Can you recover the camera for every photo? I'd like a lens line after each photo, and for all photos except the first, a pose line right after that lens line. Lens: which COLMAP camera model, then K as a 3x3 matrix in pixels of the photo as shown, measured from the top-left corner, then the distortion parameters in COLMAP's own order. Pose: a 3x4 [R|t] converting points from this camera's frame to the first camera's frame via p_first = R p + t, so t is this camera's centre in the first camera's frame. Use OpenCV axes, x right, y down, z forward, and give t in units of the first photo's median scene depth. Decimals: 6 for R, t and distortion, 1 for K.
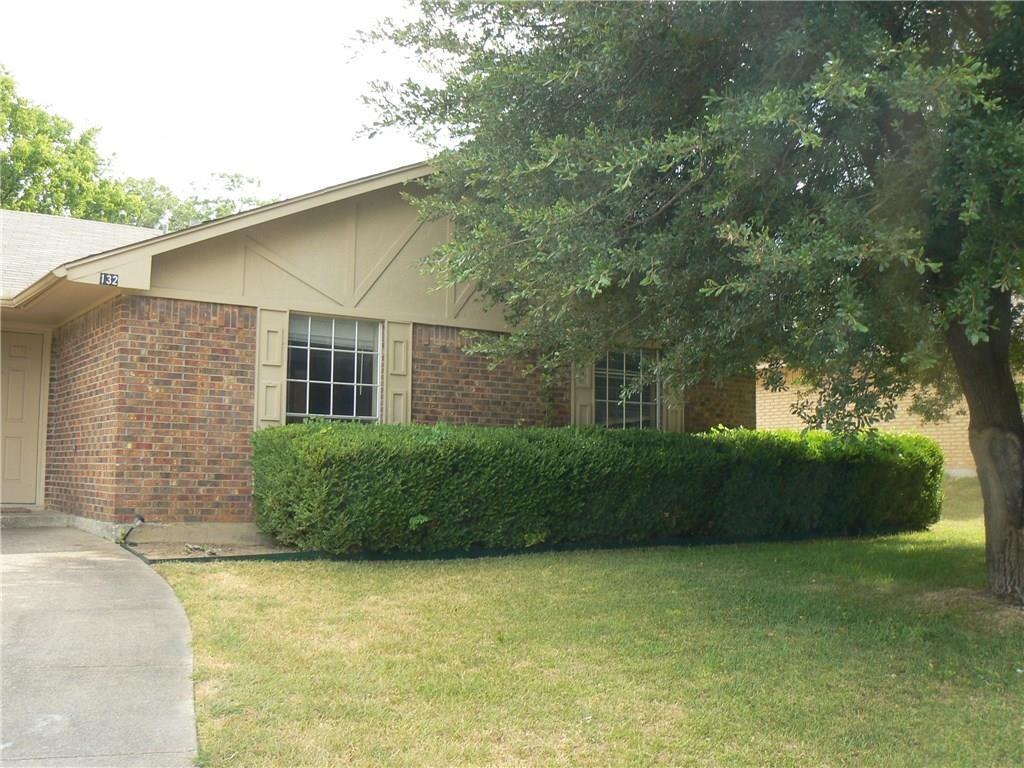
lens RADIAL K [[1096.2, 0, 504.5], [0, 1096.2, 388.4], [0, 0, 1]] dist [-0.190675, 0.205681]
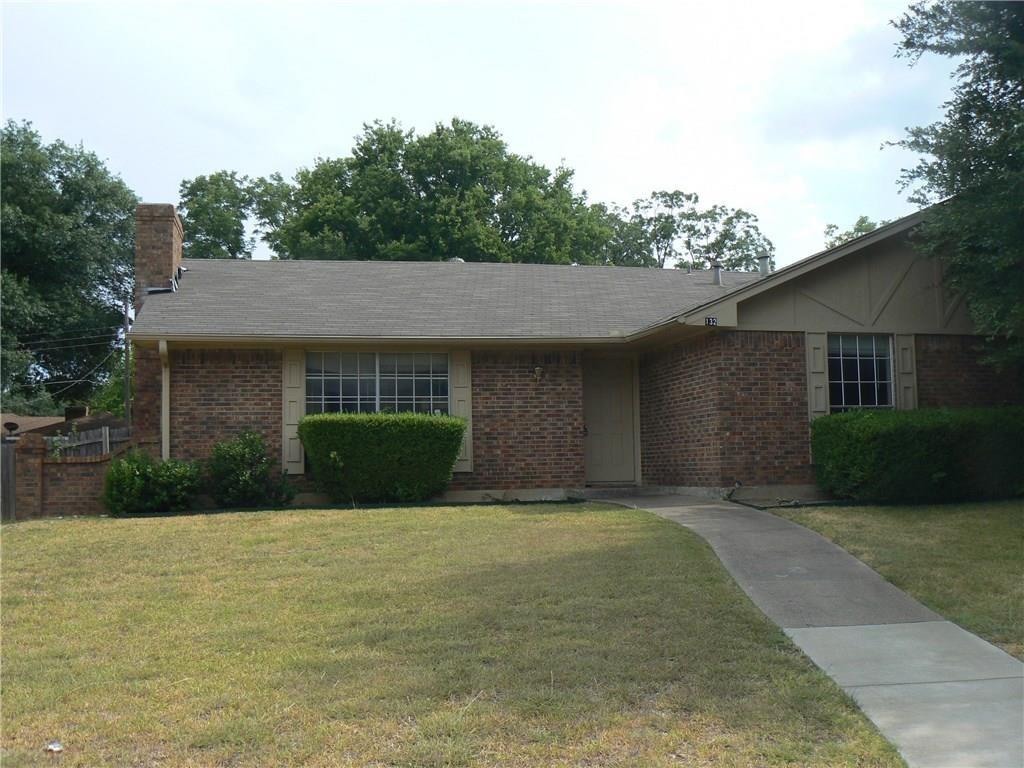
lens RADIAL K [[1093.4, 0, 501.1], [0, 1093.4, 393.8], [0, 0, 1]] dist [-0.189312, 0.178906]
pose [[0.926923, -0.055418, -0.371138, -0.082857], [0.058933, 0.998260, -0.001872, -0.015750], [0.370596, -0.020137, 0.928576, -0.469080]]
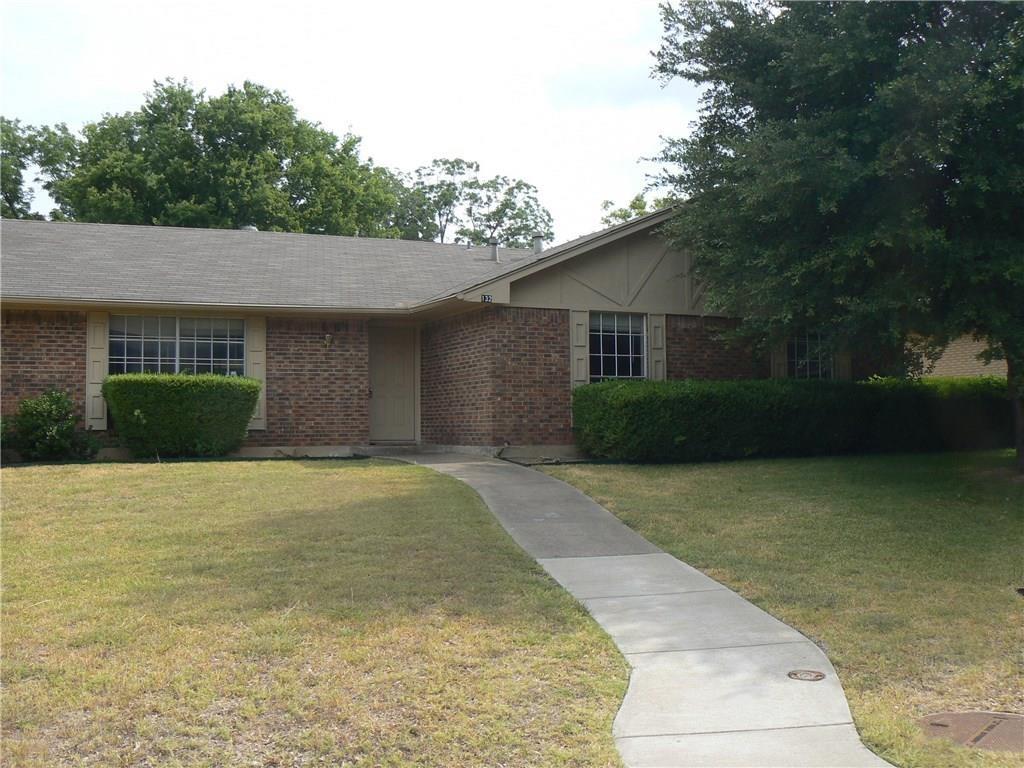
lens RADIAL K [[1096.2, 0, 504.5], [0, 1096.2, 388.4], [0, 0, 1]] dist [-0.190675, 0.205681]
pose [[0.984129, -0.026608, -0.175448, -0.046389], [0.034034, 0.998642, 0.039453, -0.027369], [0.174160, -0.044798, 0.983698, -0.624139]]
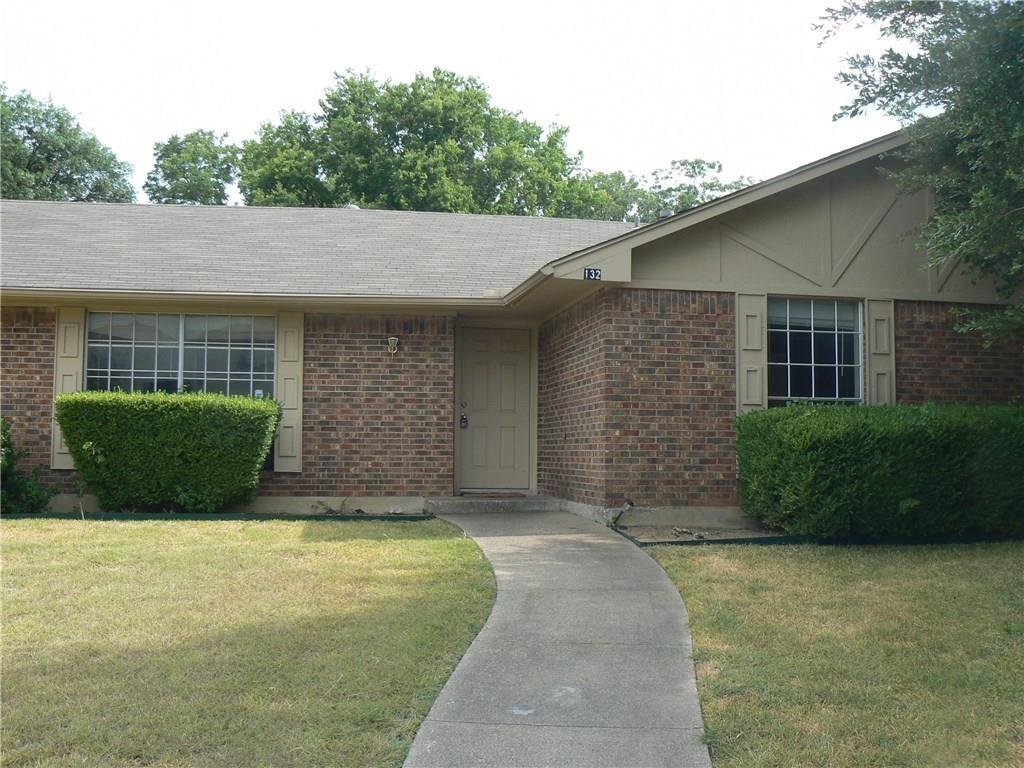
lens RADIAL K [[1096.2, 0, 504.5], [0, 1096.2, 388.4], [0, 0, 1]] dist [-0.190675, 0.205681]
pose [[0.910701, -0.030375, -0.411948, -0.010998], [0.036900, 0.999288, 0.007894, -0.001948], [0.411415, -0.022390, 0.911173, -0.008731]]
